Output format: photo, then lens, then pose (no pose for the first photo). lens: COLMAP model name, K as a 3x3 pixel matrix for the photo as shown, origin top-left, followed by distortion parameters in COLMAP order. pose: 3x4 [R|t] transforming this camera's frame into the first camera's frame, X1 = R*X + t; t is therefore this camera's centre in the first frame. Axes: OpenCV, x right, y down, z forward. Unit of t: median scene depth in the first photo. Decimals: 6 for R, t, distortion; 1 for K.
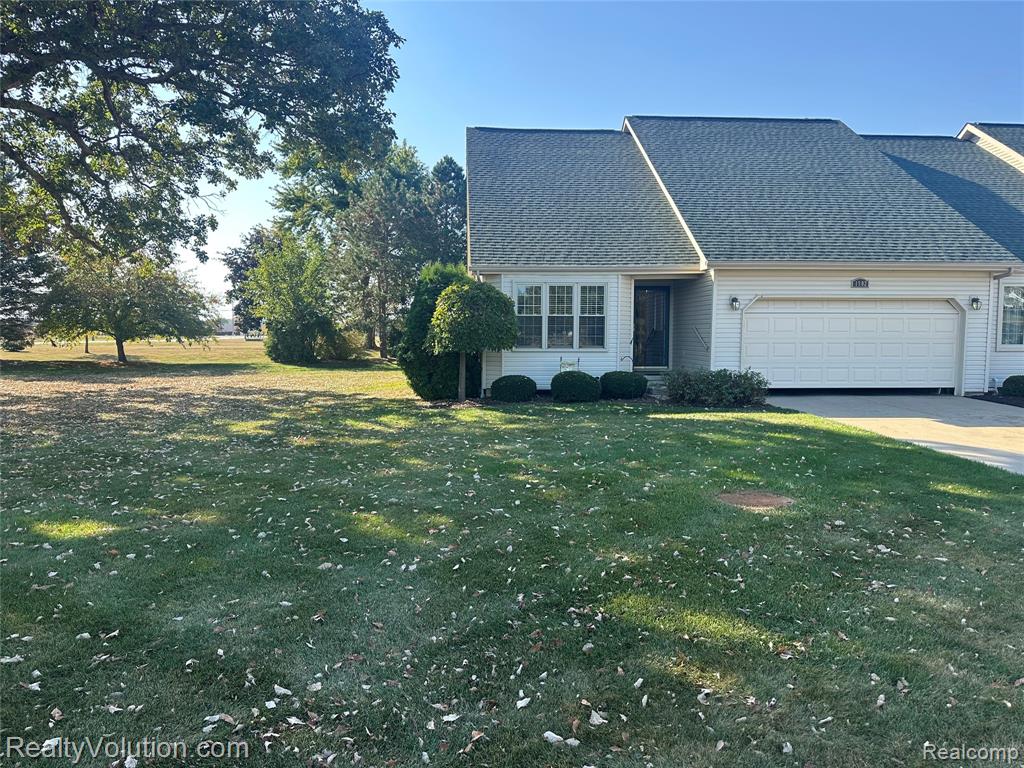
lens RADIAL K [[715.6, 0, 514.6], [0, 715.6, 377.6], [0, 0, 1]] dist [0.090601, -0.116253]
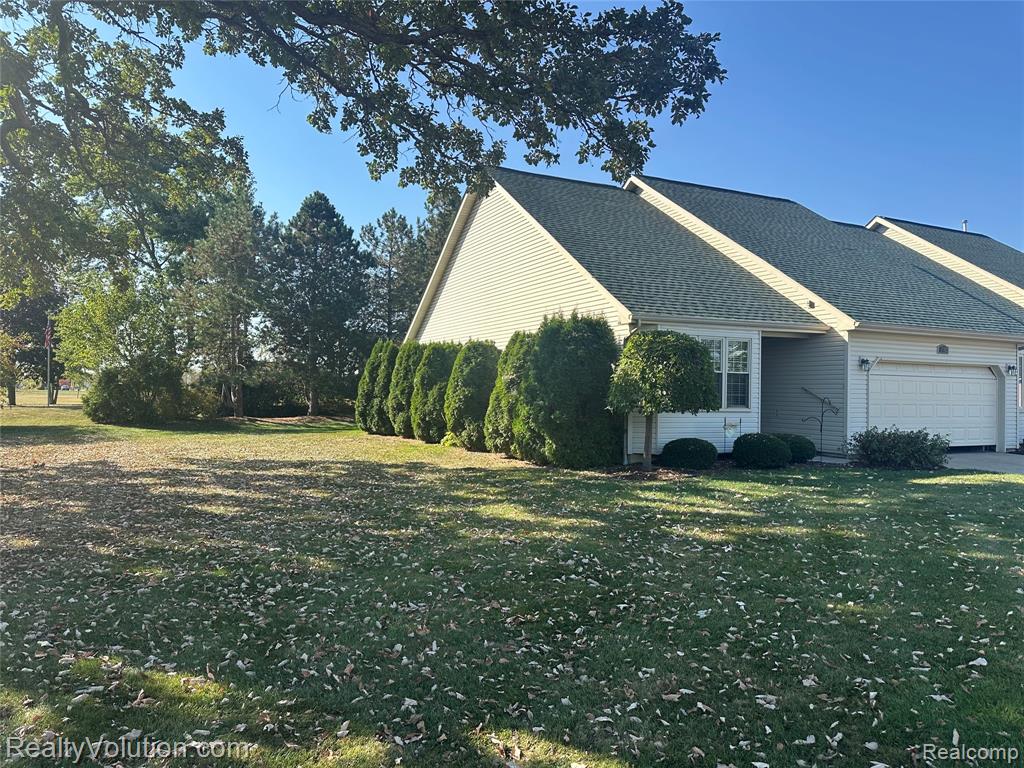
lens RADIAL K [[715.6, 0, 514.6], [0, 715.6, 377.6], [0, 0, 1]] dist [0.090601, -0.116253]
pose [[0.925220, 0.018226, 0.378994, -0.508859], [0.012069, 0.996927, -0.077406, -0.011800], [-0.379240, 0.076192, 0.922156, 0.239753]]
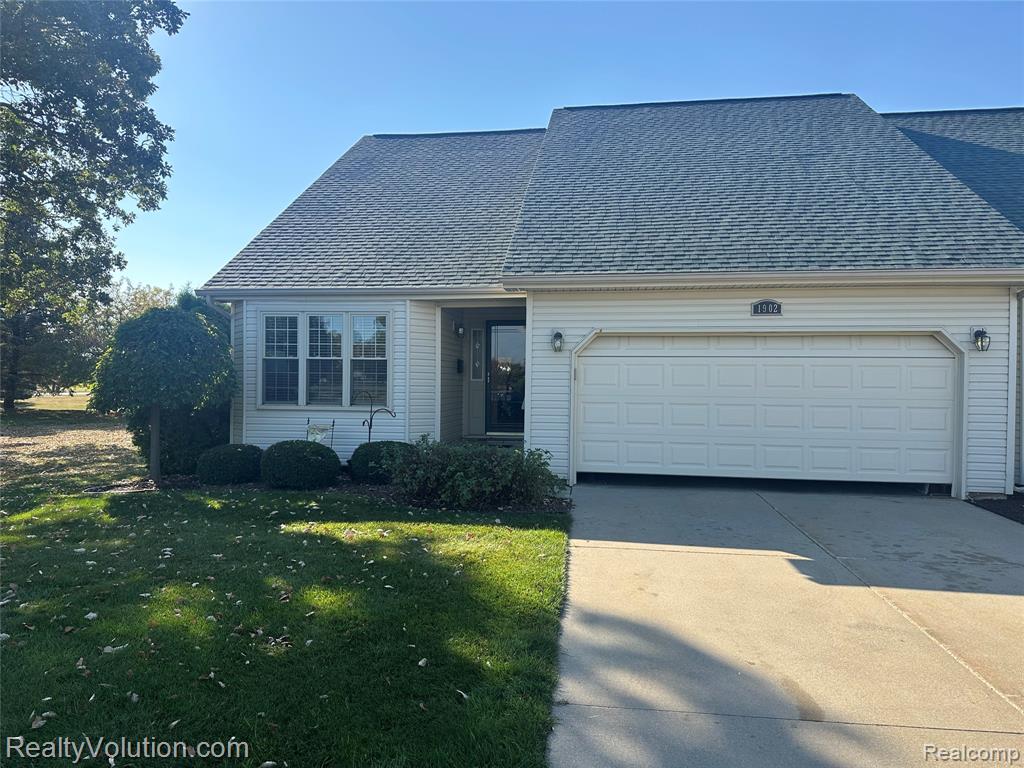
lens RADIAL K [[715.6, 0, 514.6], [0, 715.6, 377.6], [0, 0, 1]] dist [0.090601, -0.116253]
pose [[0.976753, 0.004570, -0.214321, 0.388206], [-0.020579, 0.997154, -0.072523, -0.021784], [0.213380, 0.075247, 0.974067, 0.353259]]
